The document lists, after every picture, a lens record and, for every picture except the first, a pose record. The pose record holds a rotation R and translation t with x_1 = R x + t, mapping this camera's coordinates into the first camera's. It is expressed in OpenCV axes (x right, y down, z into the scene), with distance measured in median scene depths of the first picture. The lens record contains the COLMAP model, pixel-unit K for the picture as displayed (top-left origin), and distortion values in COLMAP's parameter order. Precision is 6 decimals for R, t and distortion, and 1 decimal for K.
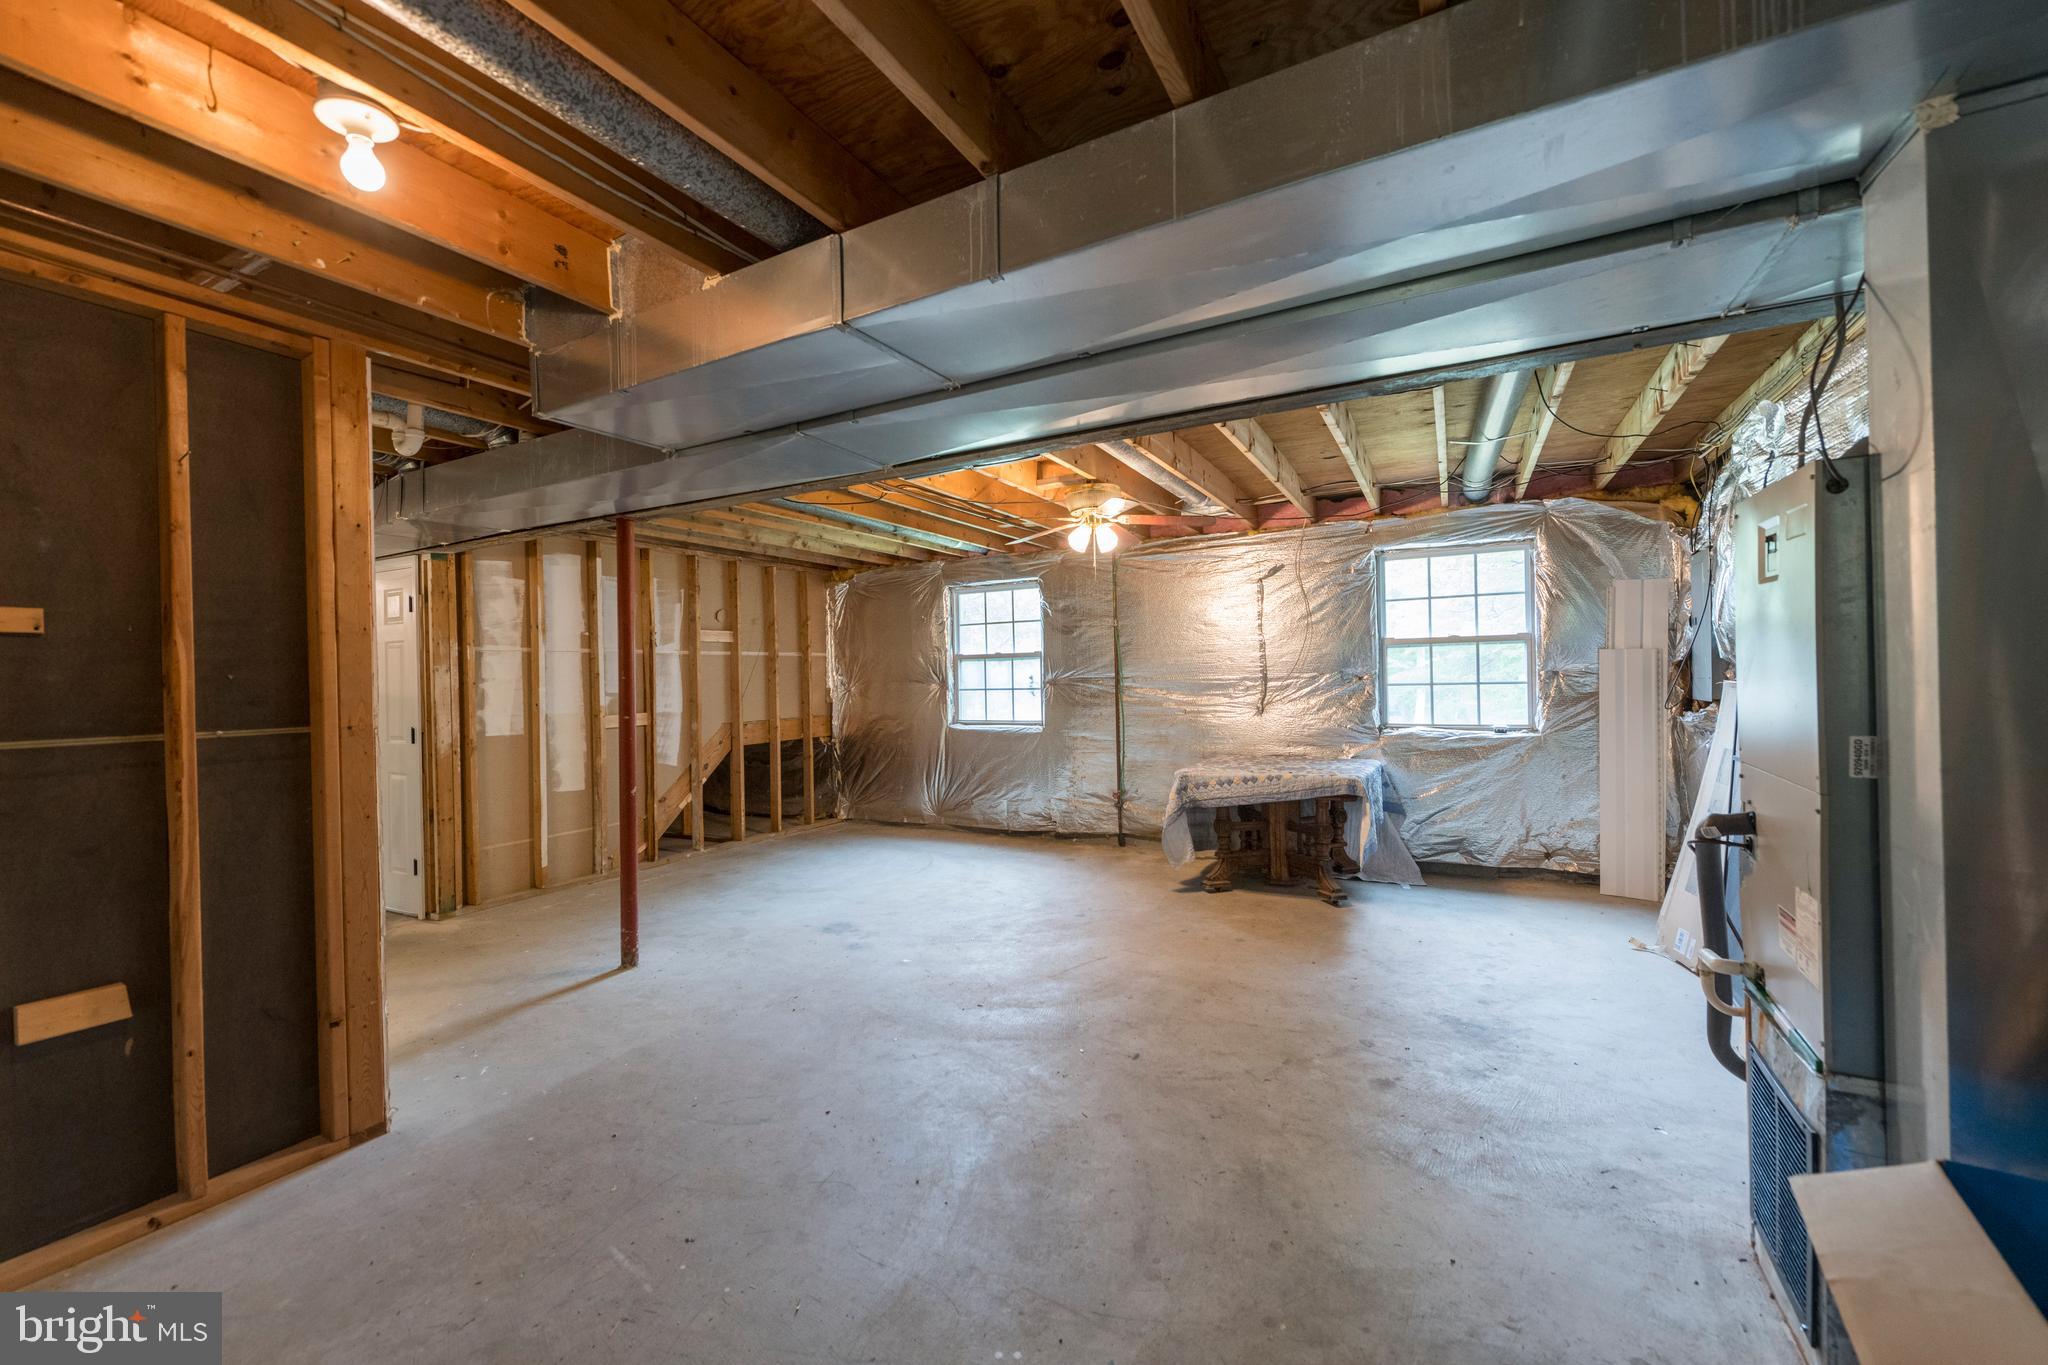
lens RADIAL K [[816.4, 0, 1017.7], [0, 816.4, 676.1], [0, 0, 1]] dist [-0.002113, -0.000183]
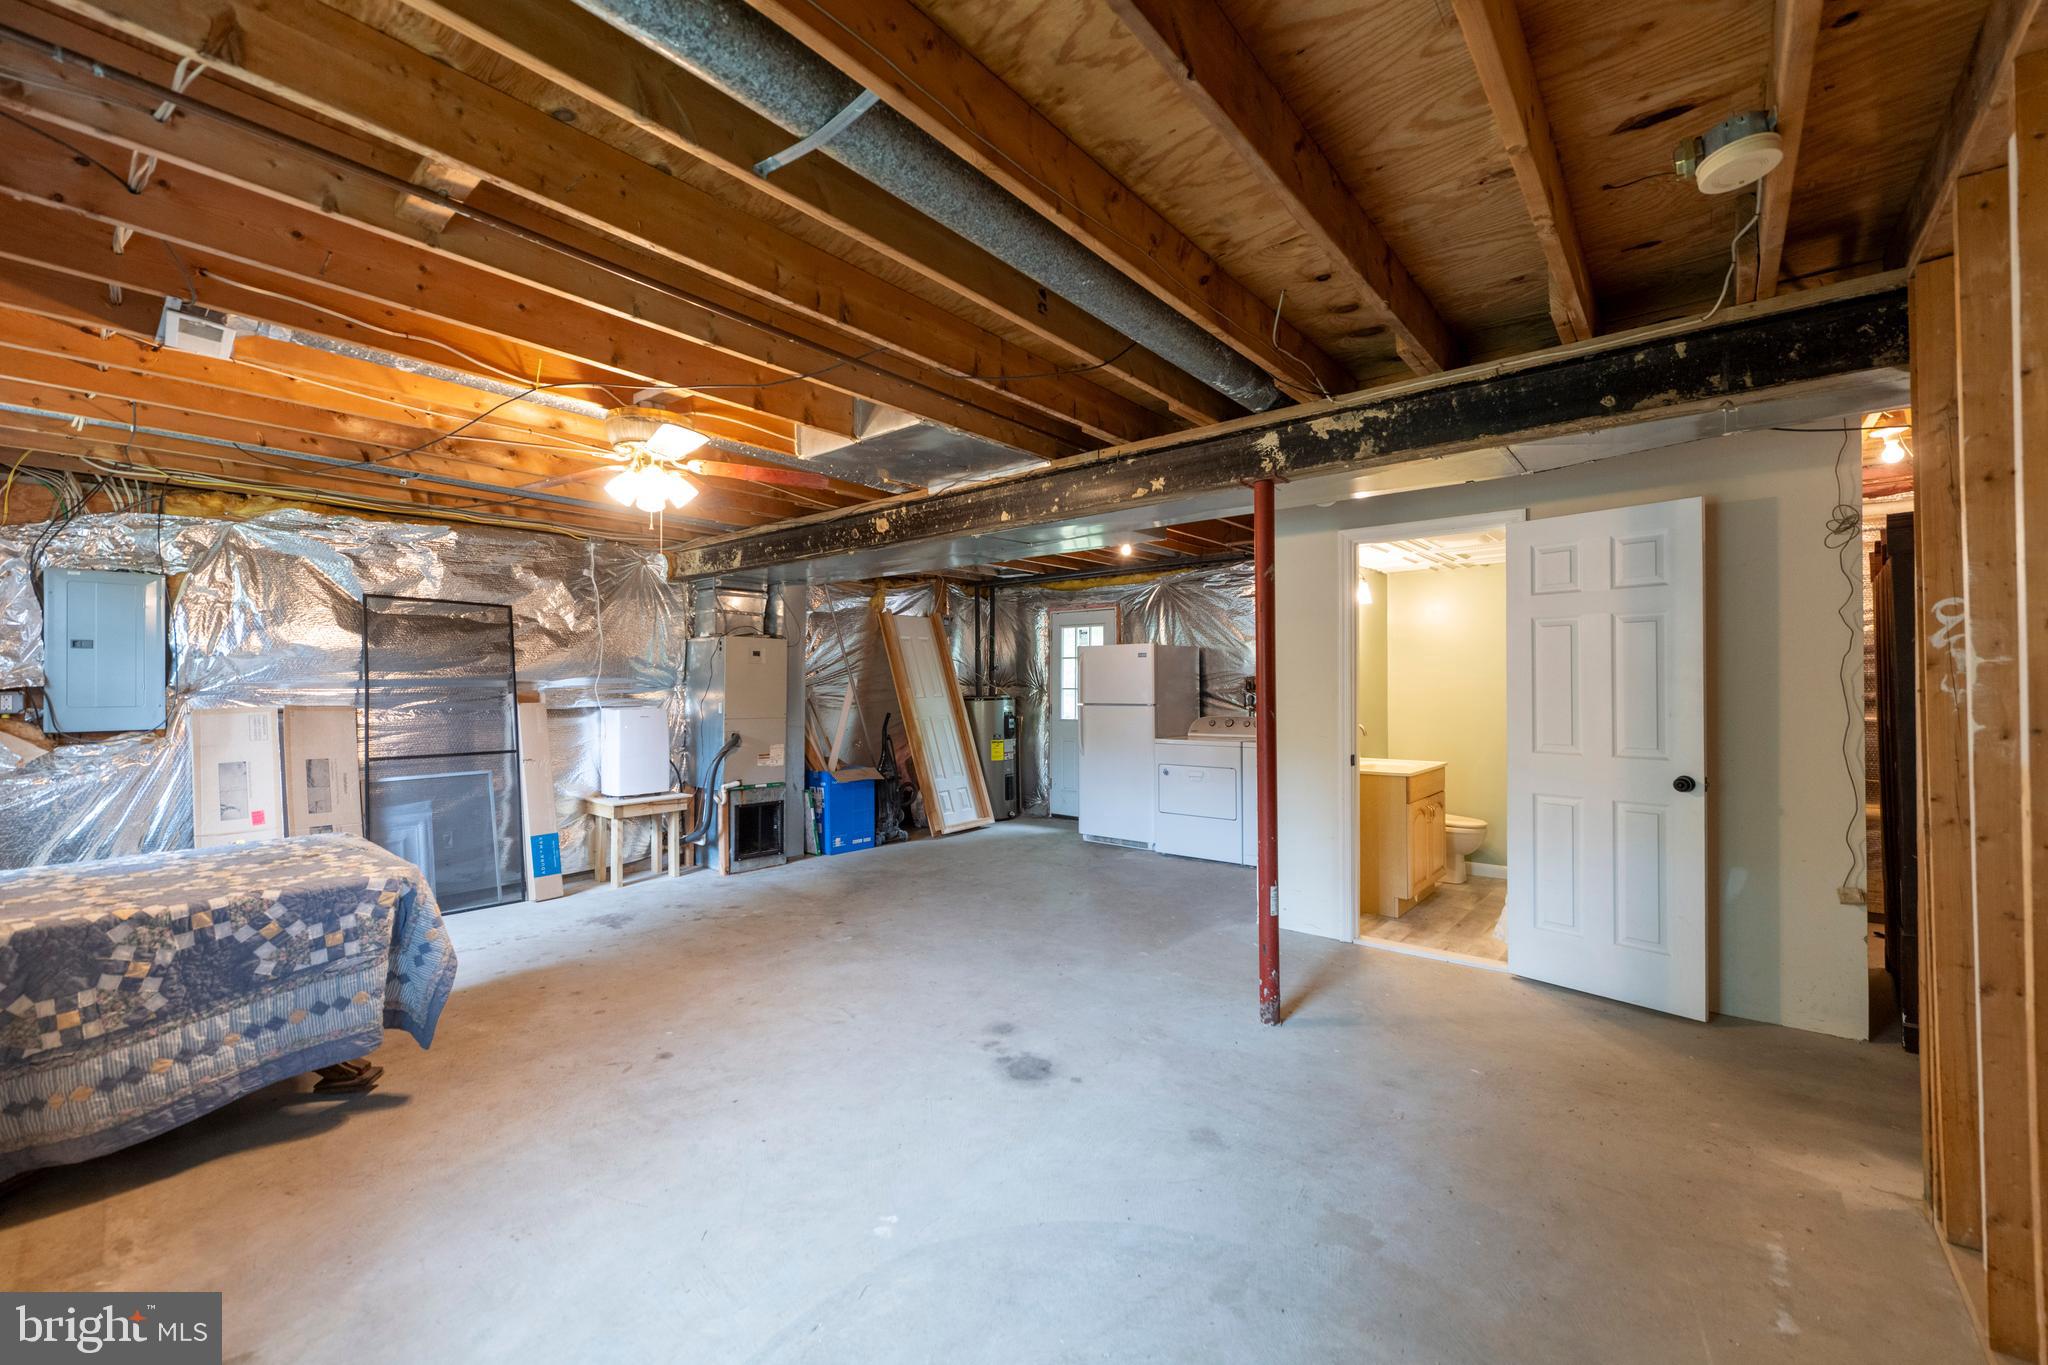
lens RADIAL K [[816.4, 0, 1011.6], [0, 816.4, 683.1], [0, 0, 1]] dist [-0.002113, -0.000183]
pose [[-0.978866, 0.027972, 0.202582, -0.305840], [0.026915, 0.999606, -0.007975, 0.007676], [-0.202726, -0.002354, -0.979233, 1.447820]]
